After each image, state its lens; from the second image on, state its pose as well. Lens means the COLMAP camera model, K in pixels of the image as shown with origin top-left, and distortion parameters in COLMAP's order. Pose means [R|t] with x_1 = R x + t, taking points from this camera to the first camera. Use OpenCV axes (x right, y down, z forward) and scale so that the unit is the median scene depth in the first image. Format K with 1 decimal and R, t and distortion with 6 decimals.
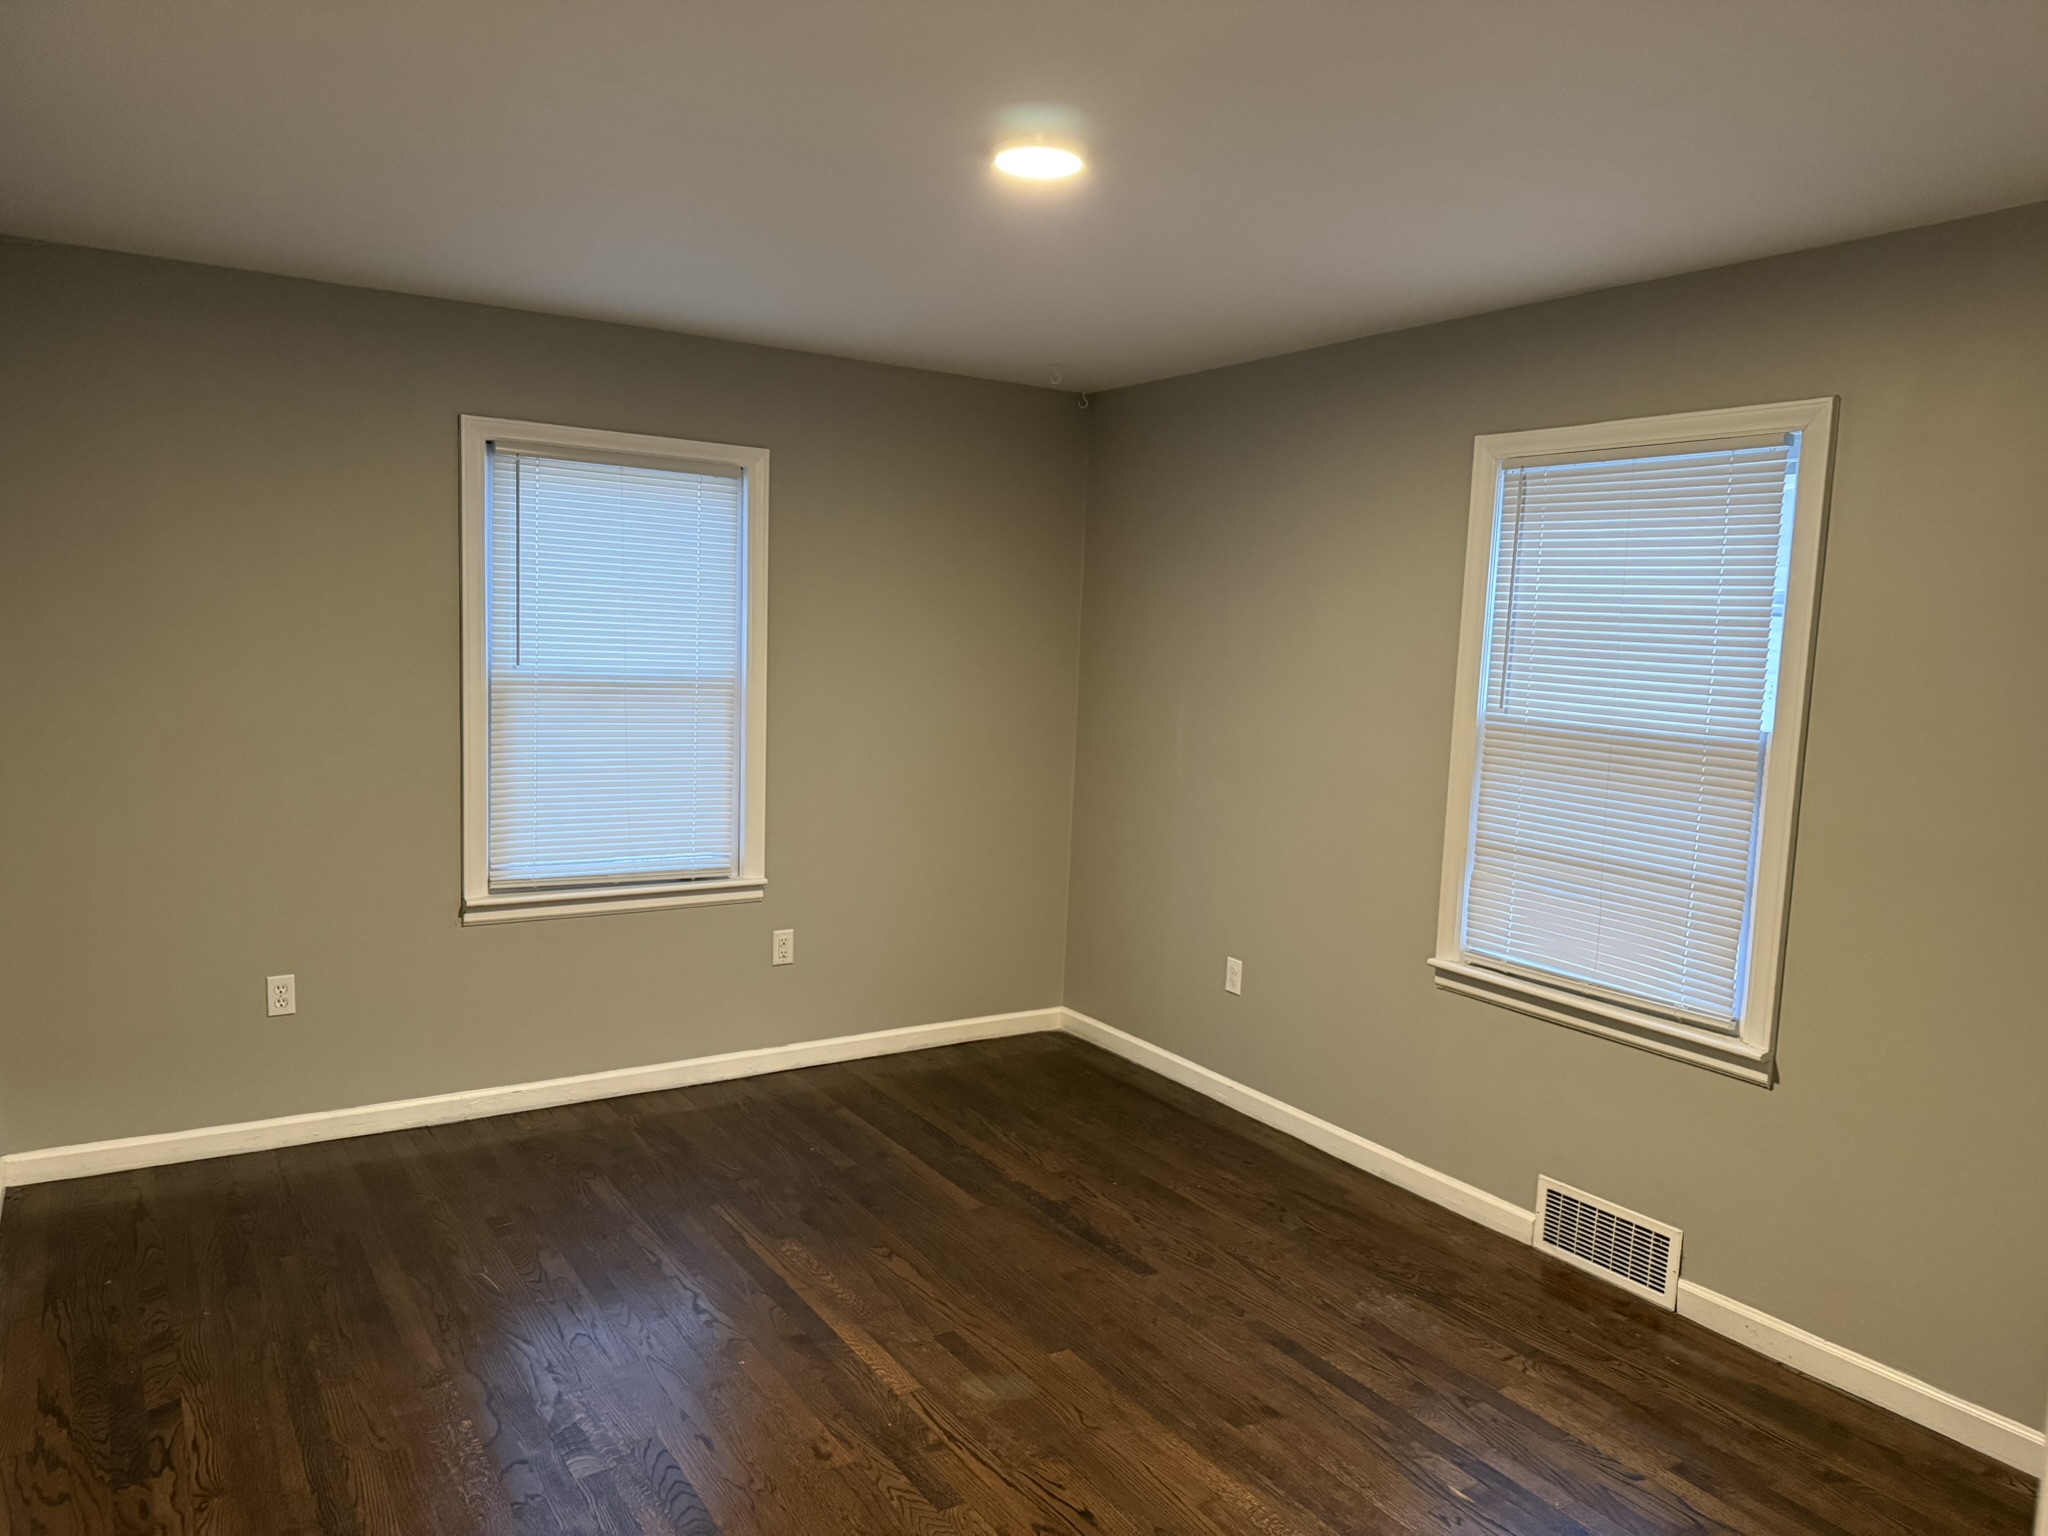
lens RADIAL K [[1434.3, 0, 1003.2], [0, 1434.3, 760.7], [0, 0, 1]] dist [0.058477, -0.005132]
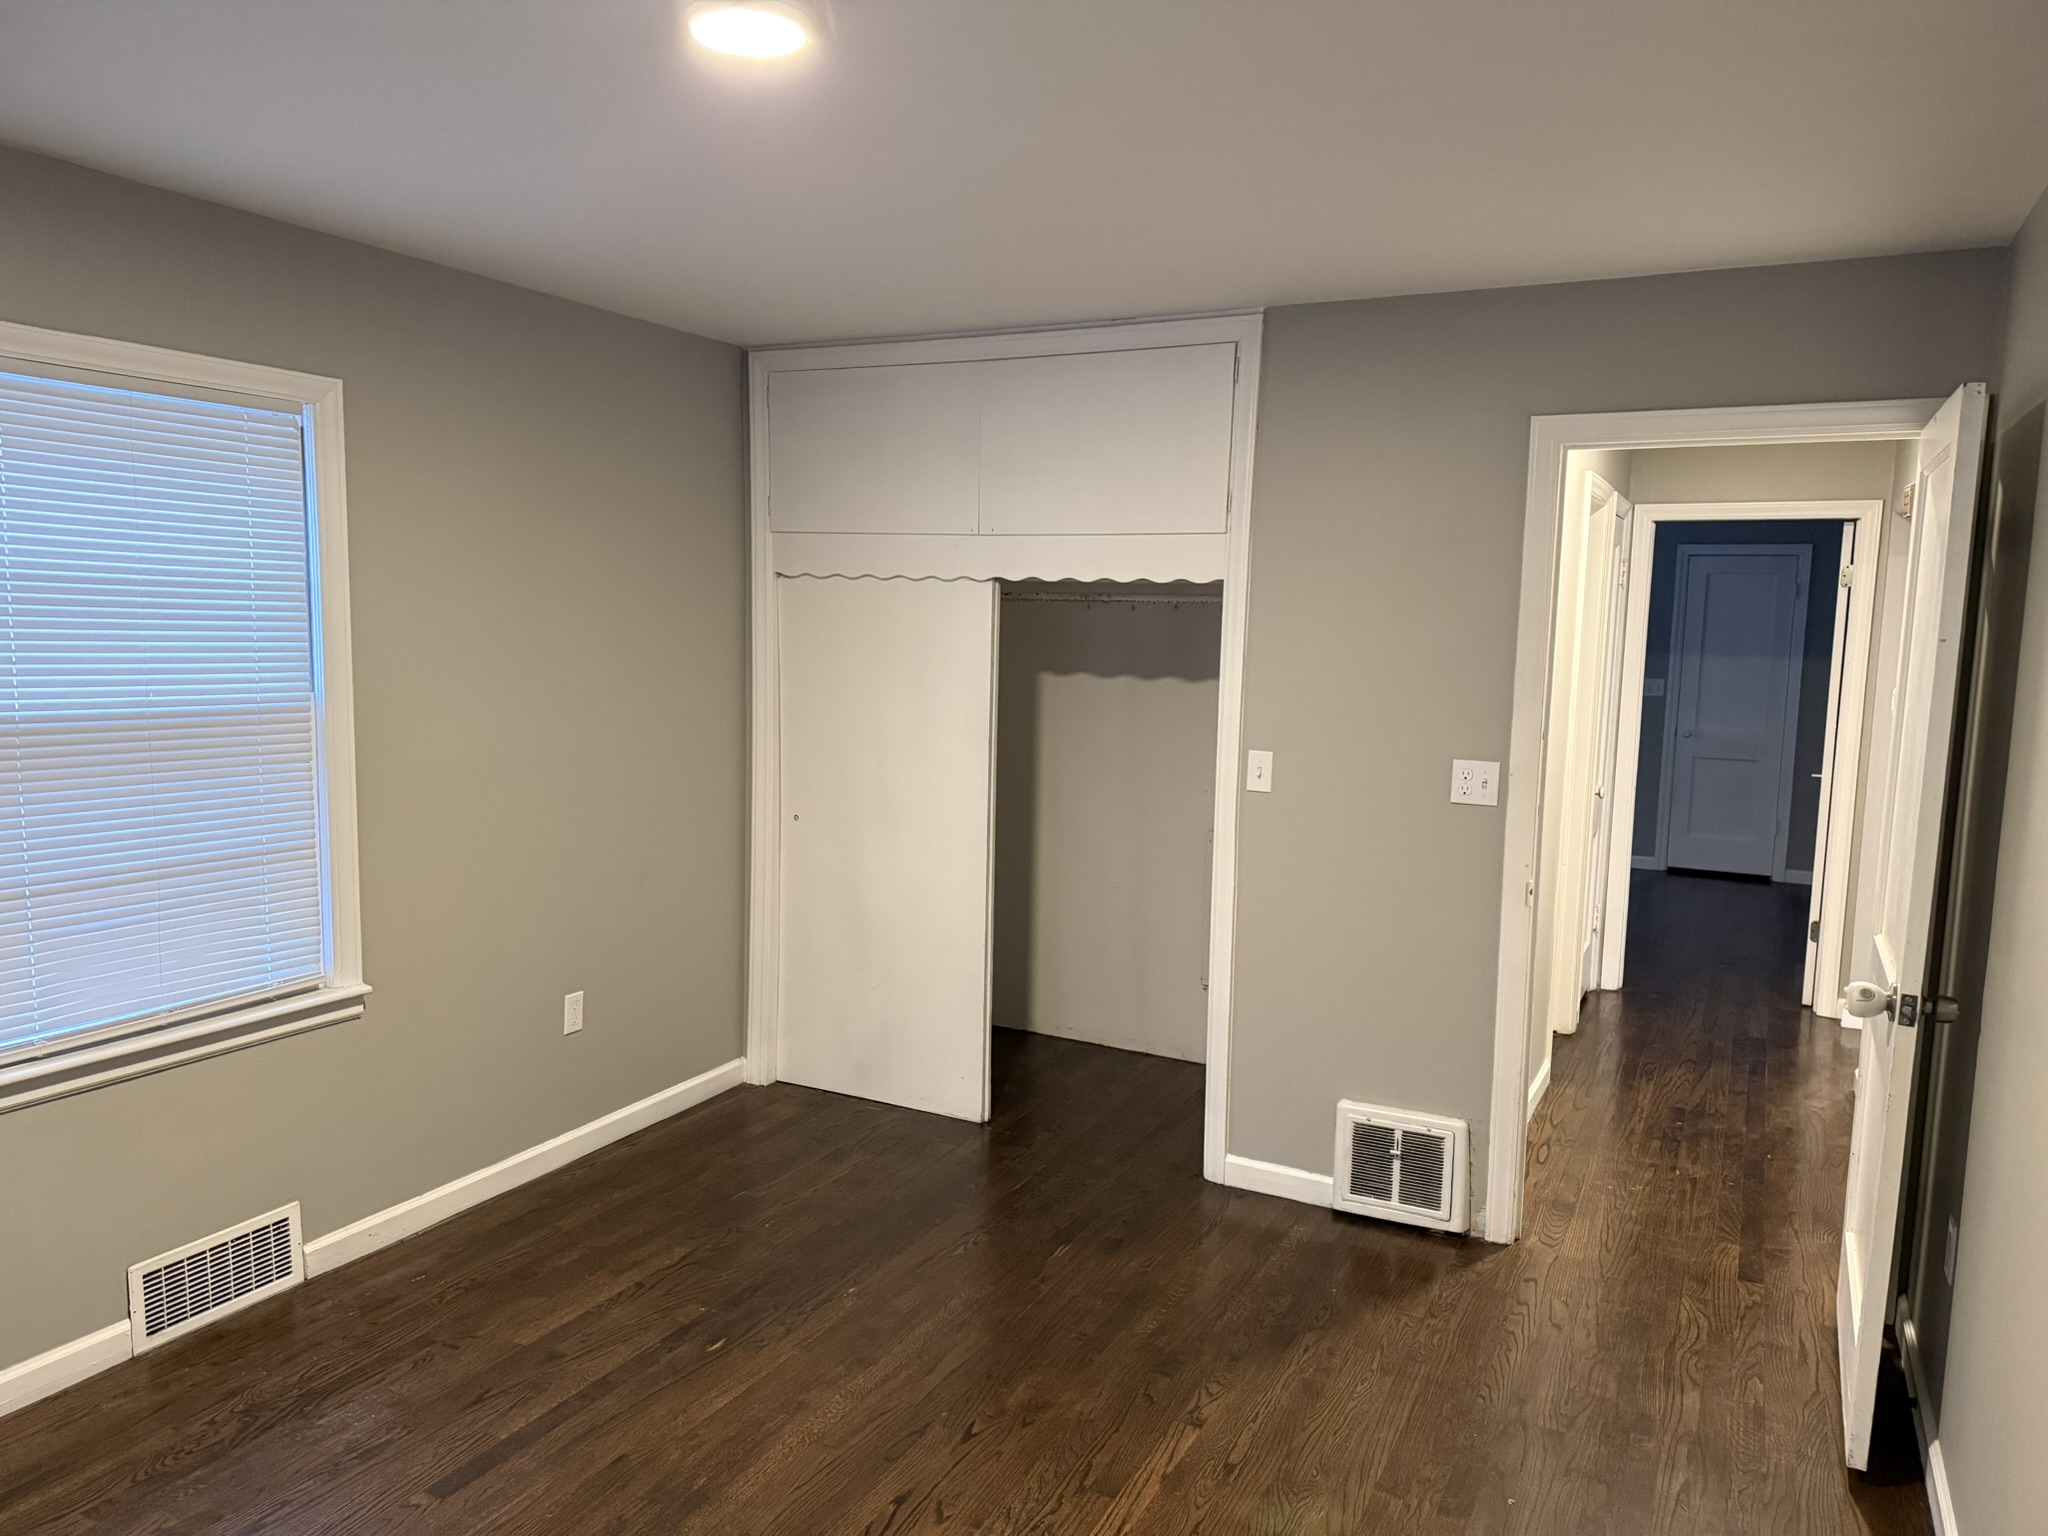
lens RADIAL K [[1434.3, 0, 1011.4], [0, 1434.3, 774.2], [0, 0, 1]] dist [0.058477, -0.005132]
pose [[-0.459793, -0.148323, 0.875552, -0.587238], [0.052664, 0.979663, 0.193616, -0.130231], [-0.886463, 0.135134, -0.442631, 0.970287]]
